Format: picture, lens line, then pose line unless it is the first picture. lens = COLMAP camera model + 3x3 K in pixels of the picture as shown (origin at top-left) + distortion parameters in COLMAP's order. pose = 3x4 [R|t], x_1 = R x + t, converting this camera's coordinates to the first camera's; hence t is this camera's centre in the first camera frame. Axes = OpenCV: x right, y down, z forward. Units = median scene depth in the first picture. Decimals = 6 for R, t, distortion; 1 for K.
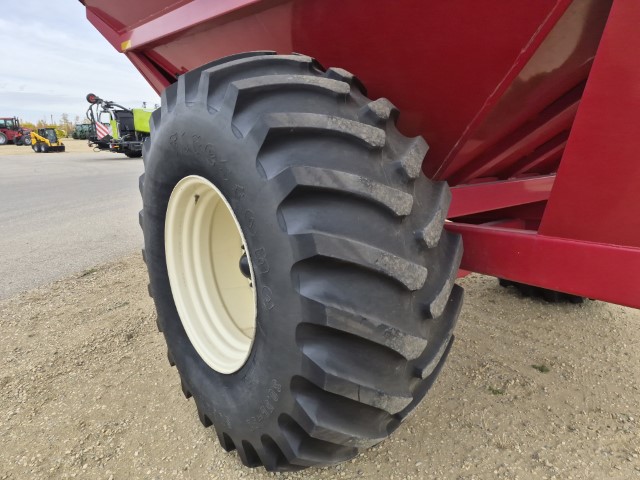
lens RADIAL K [[432.9, 0, 330.6], [0, 432.9, 240.0], [0, 0, 1]] dist [0.072026, -0.079517]
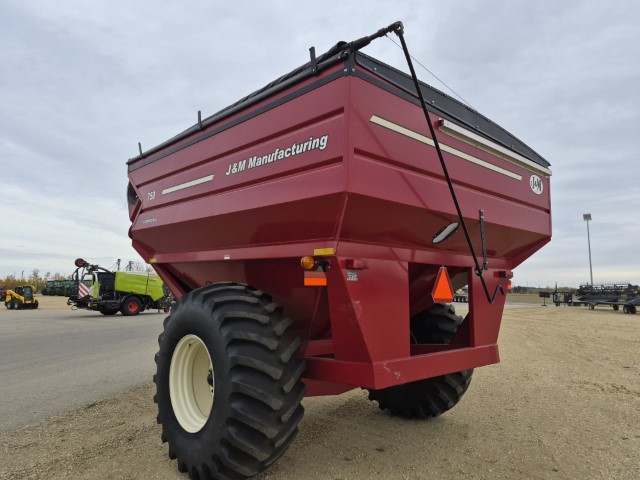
lens RADIAL K [[448.4, 0, 320.1], [0, 448.4, 242.7], [0, 0, 1]] dist [0.082527, -0.092399]
pose [[0.999272, 0.012640, 0.035982, 0.235010], [0.000127, 0.942366, -0.334583, 0.168009], [-0.038138, 0.334344, 0.941679, -1.241755]]
